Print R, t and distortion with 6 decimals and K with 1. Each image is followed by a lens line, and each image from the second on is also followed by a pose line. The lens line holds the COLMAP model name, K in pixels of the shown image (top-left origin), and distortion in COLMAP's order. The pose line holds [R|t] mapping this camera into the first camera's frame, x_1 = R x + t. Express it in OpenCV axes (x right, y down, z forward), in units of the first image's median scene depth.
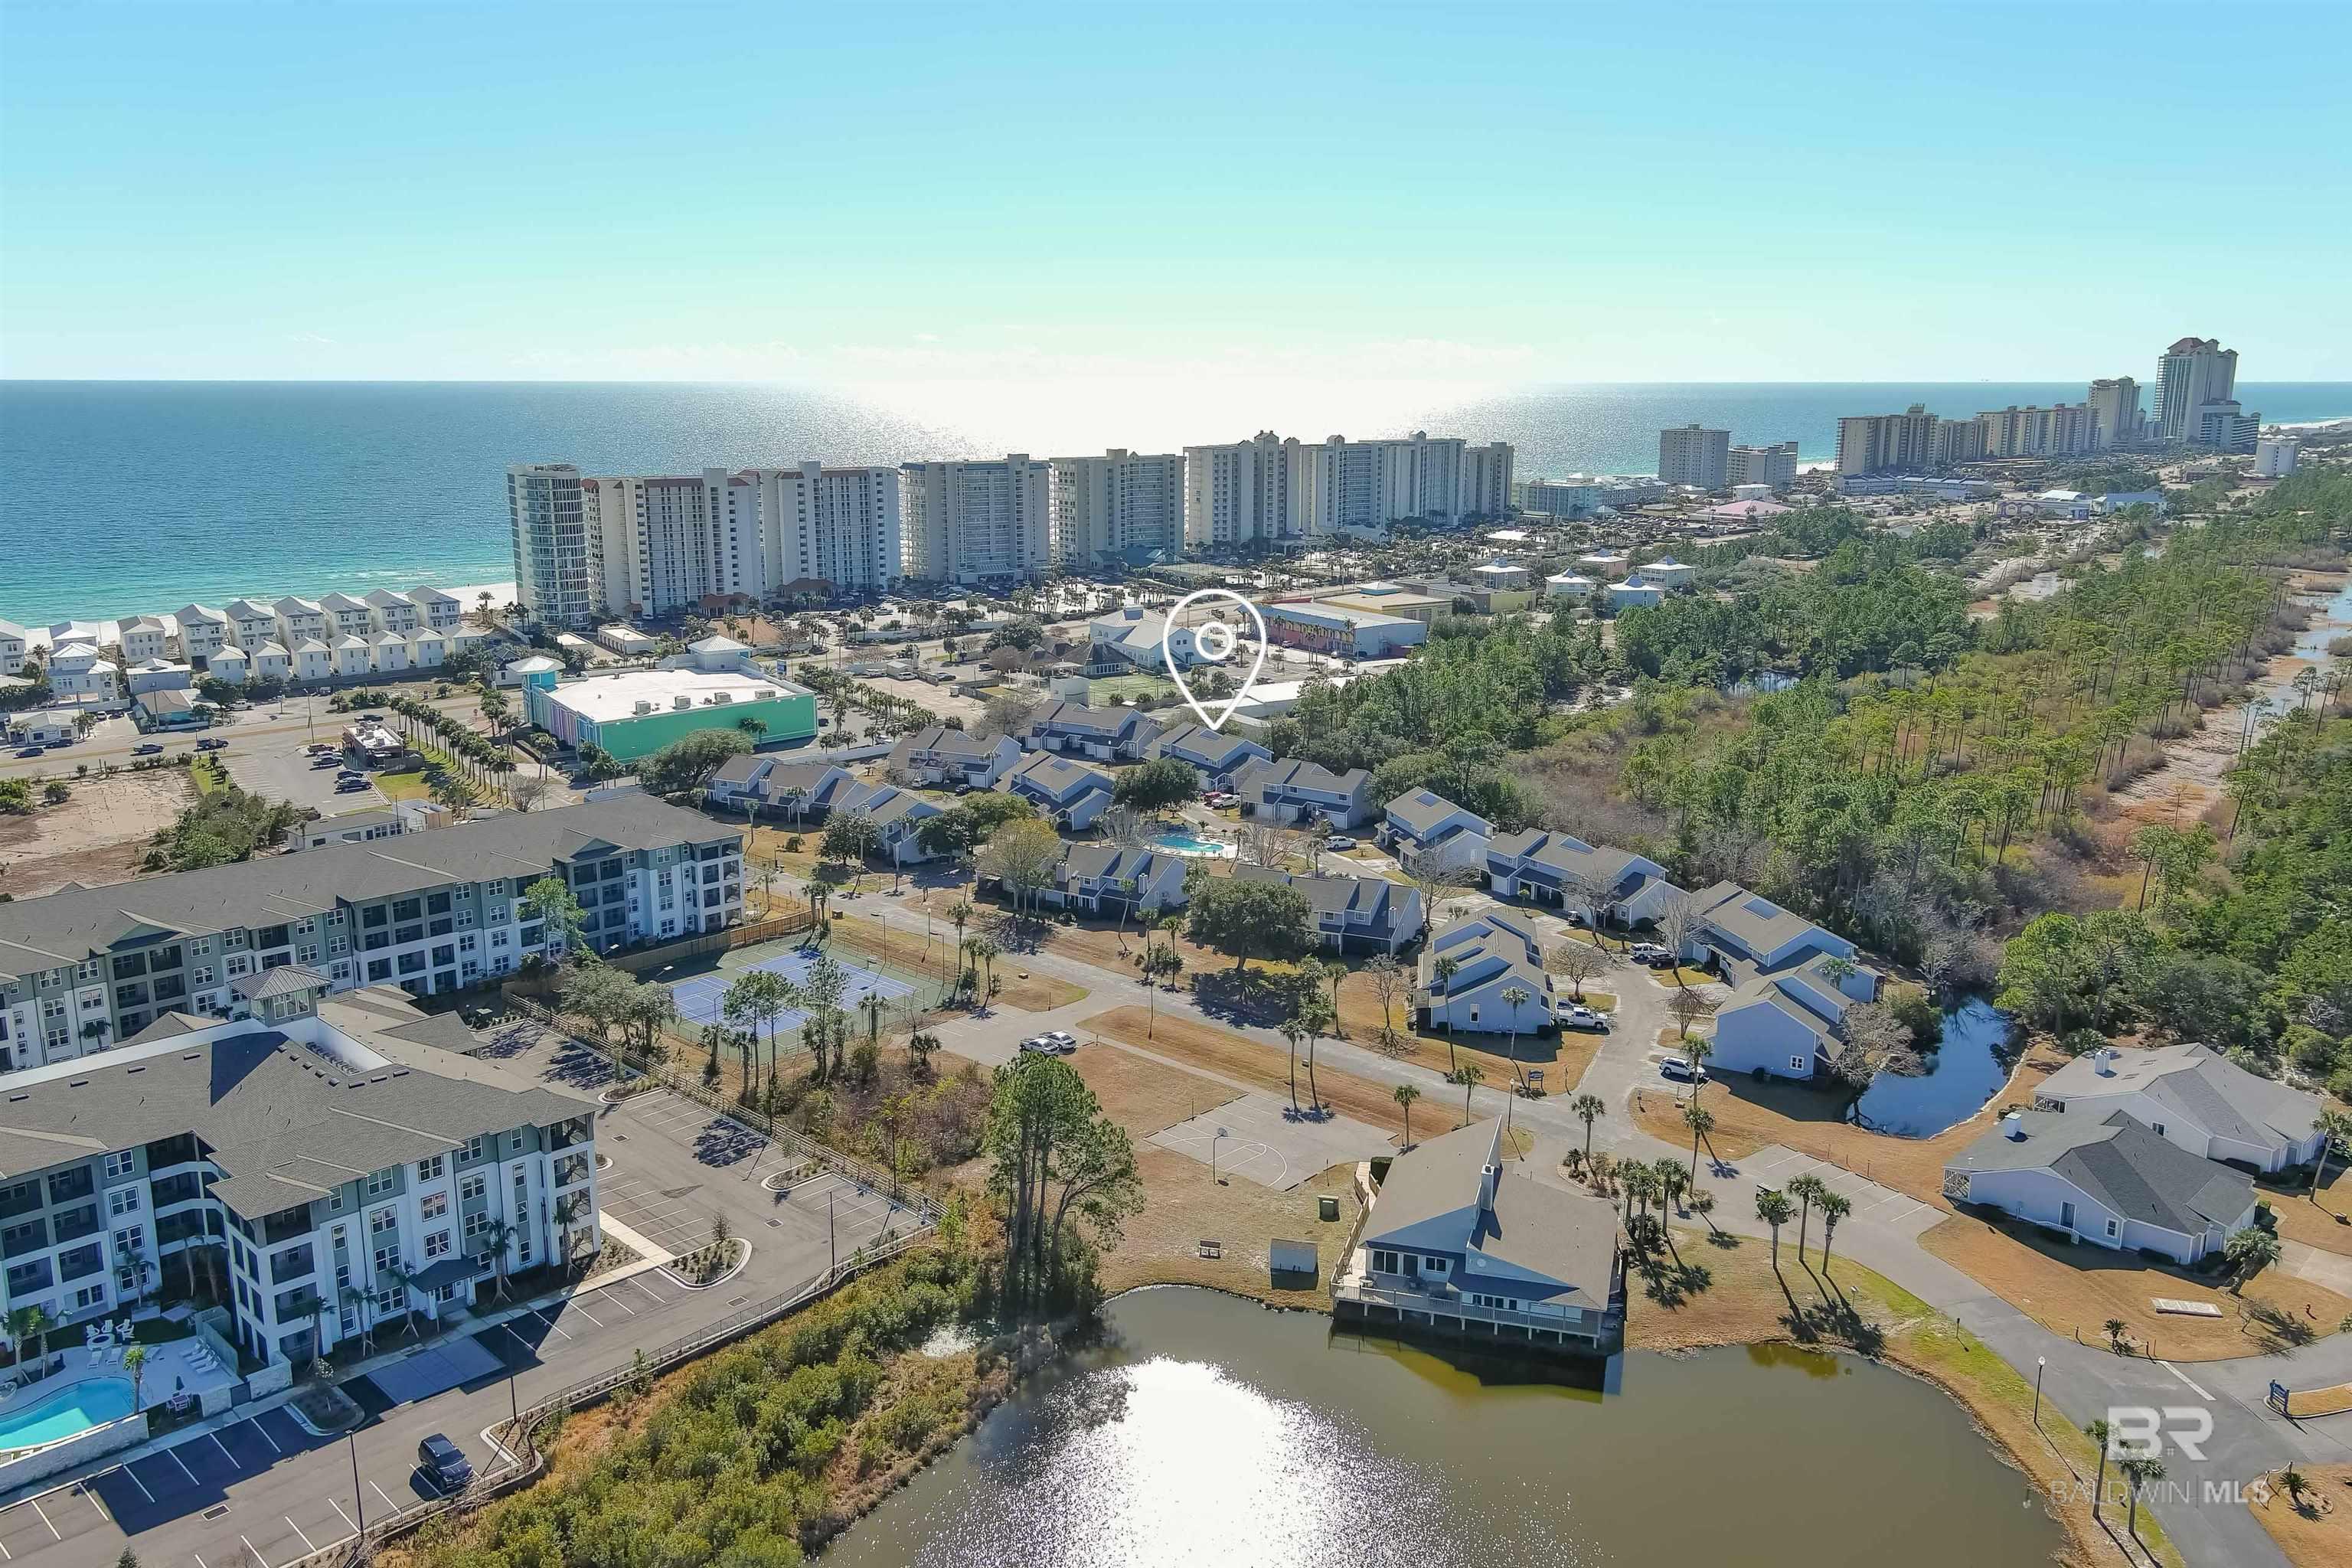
lens RADIAL K [[1937.4, 0, 1176.0], [0, 1937.4, 784.0], [0, 0, 1]] dist [0.038264, -0.006645]
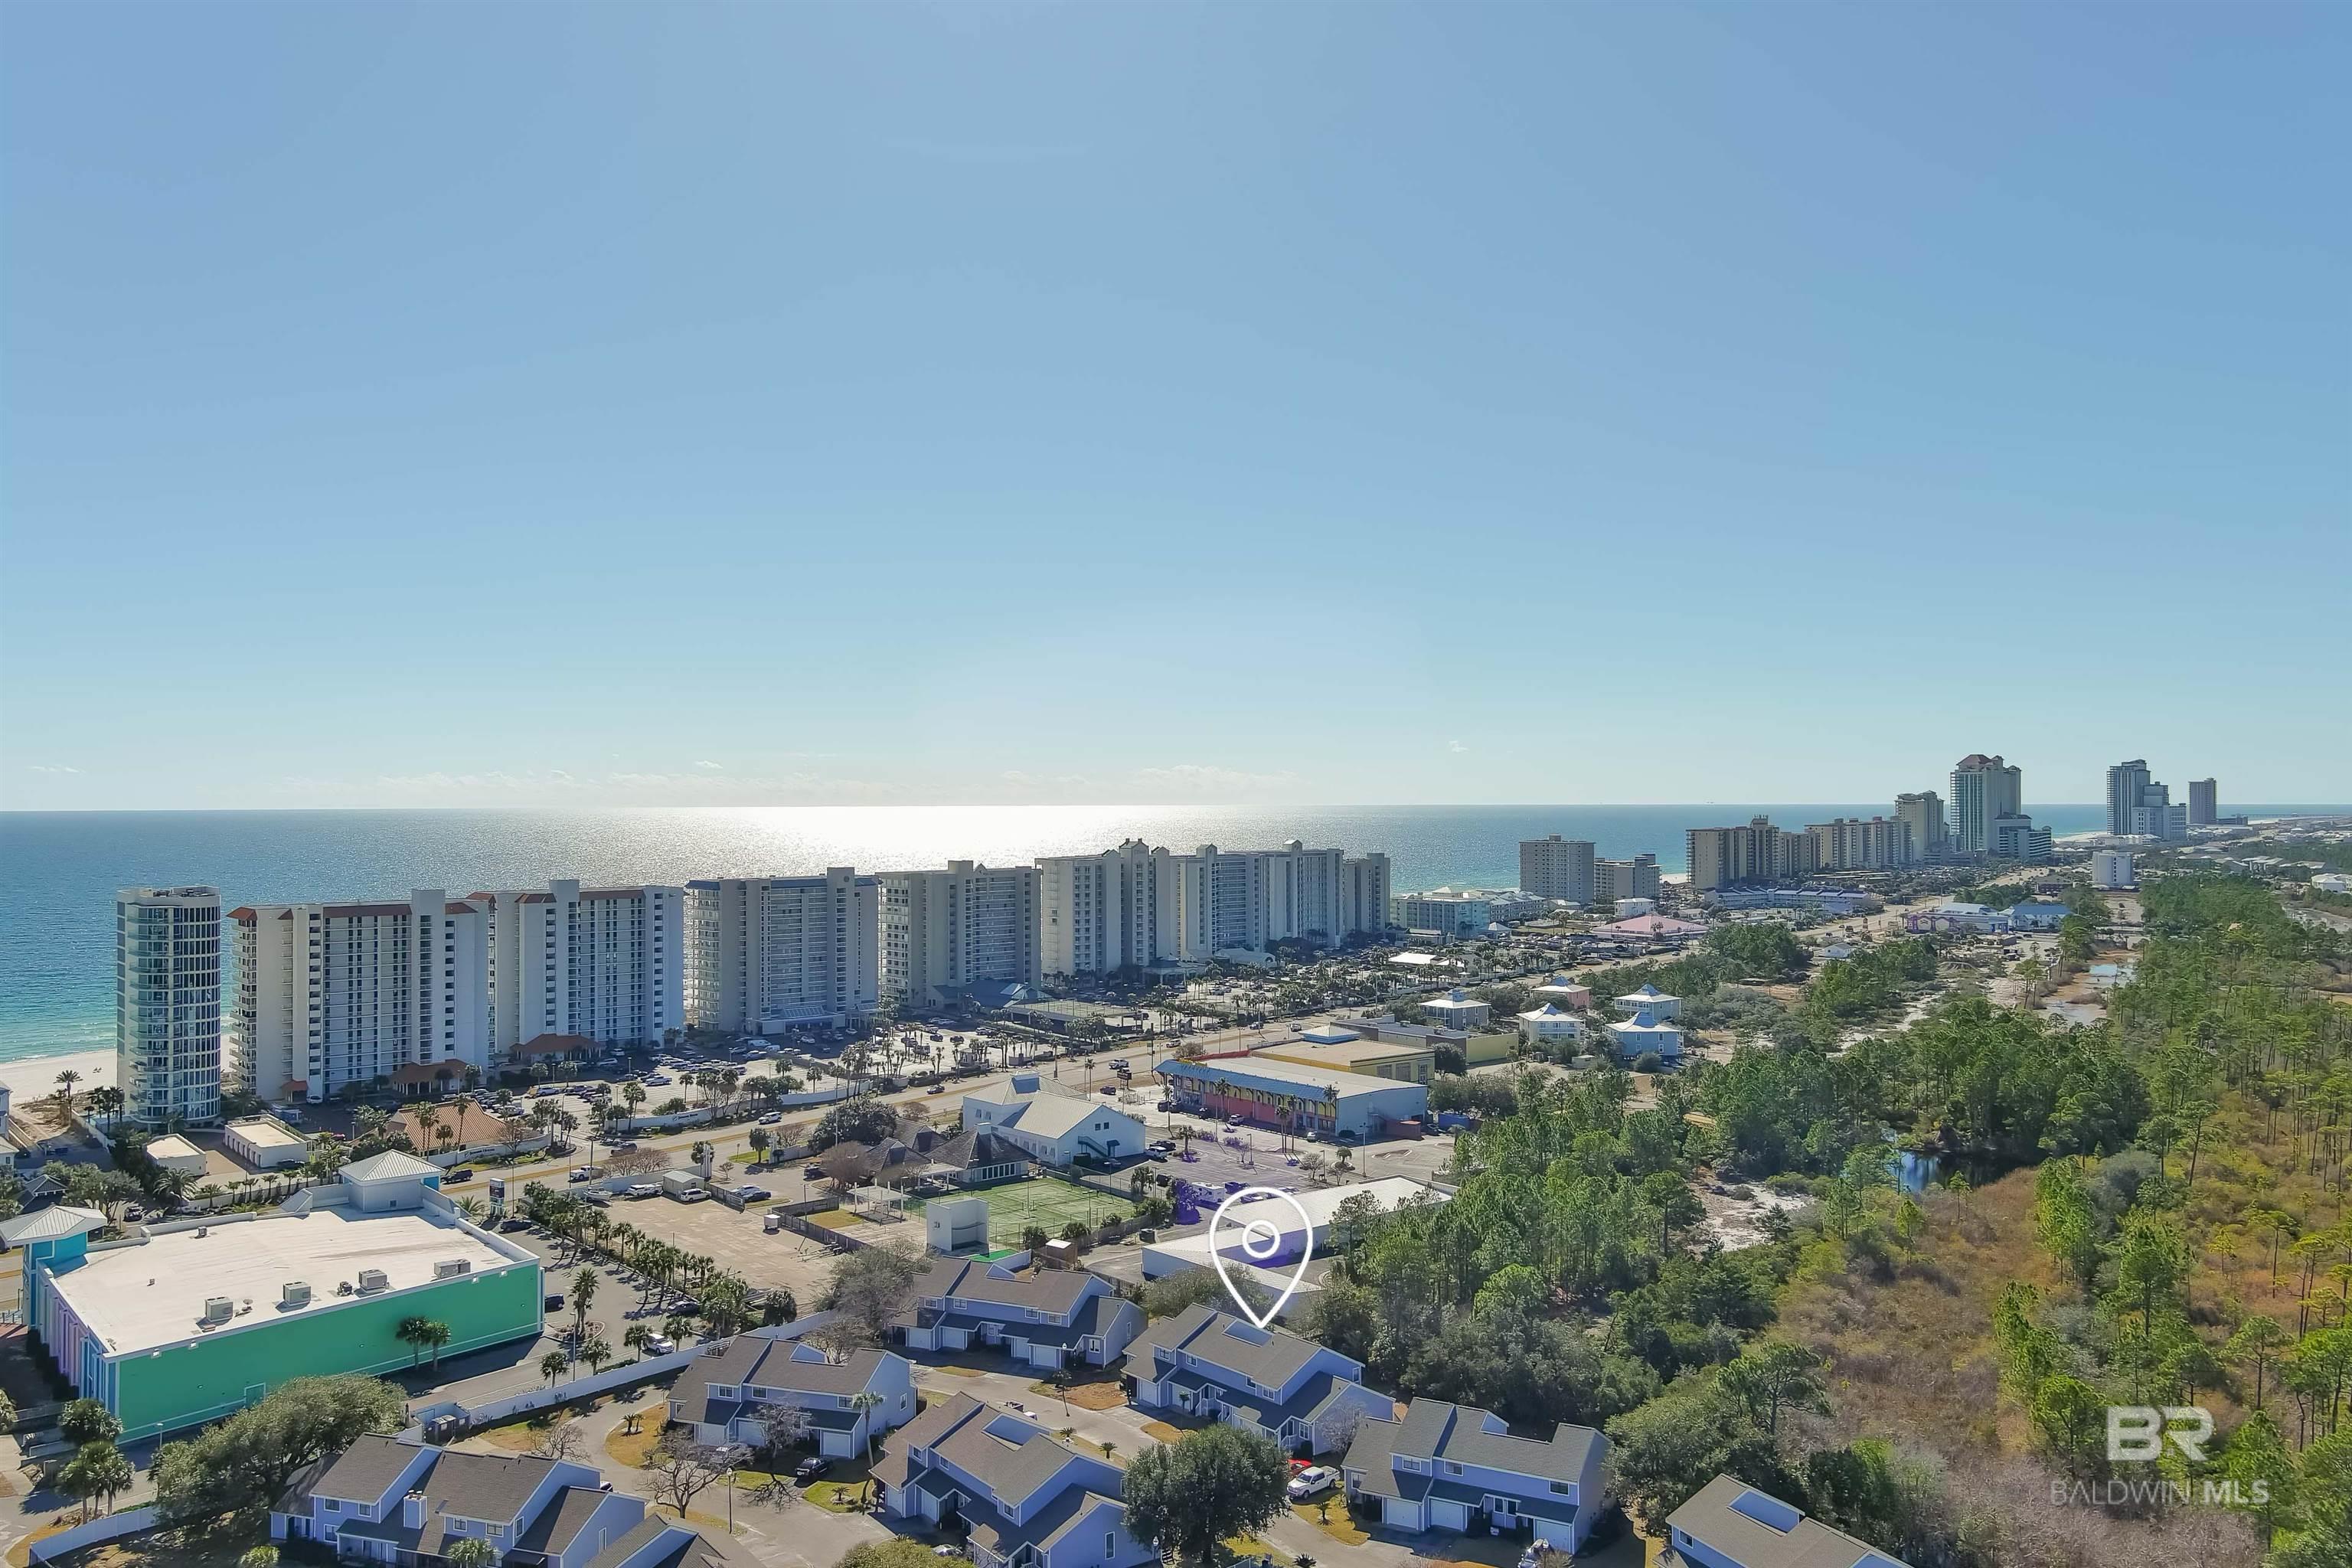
lens RADIAL K [[1839.1, 0, 1182.4], [0, 1839.1, 725.2], [0, 0, 1]] dist [0.089718, -0.134039]
pose [[0.991553, 0.001422, 0.129693, -0.045817], [0.030691, 0.968970, -0.245266, -0.041131], [-0.126017, 0.247175, 0.960741, 0.269893]]
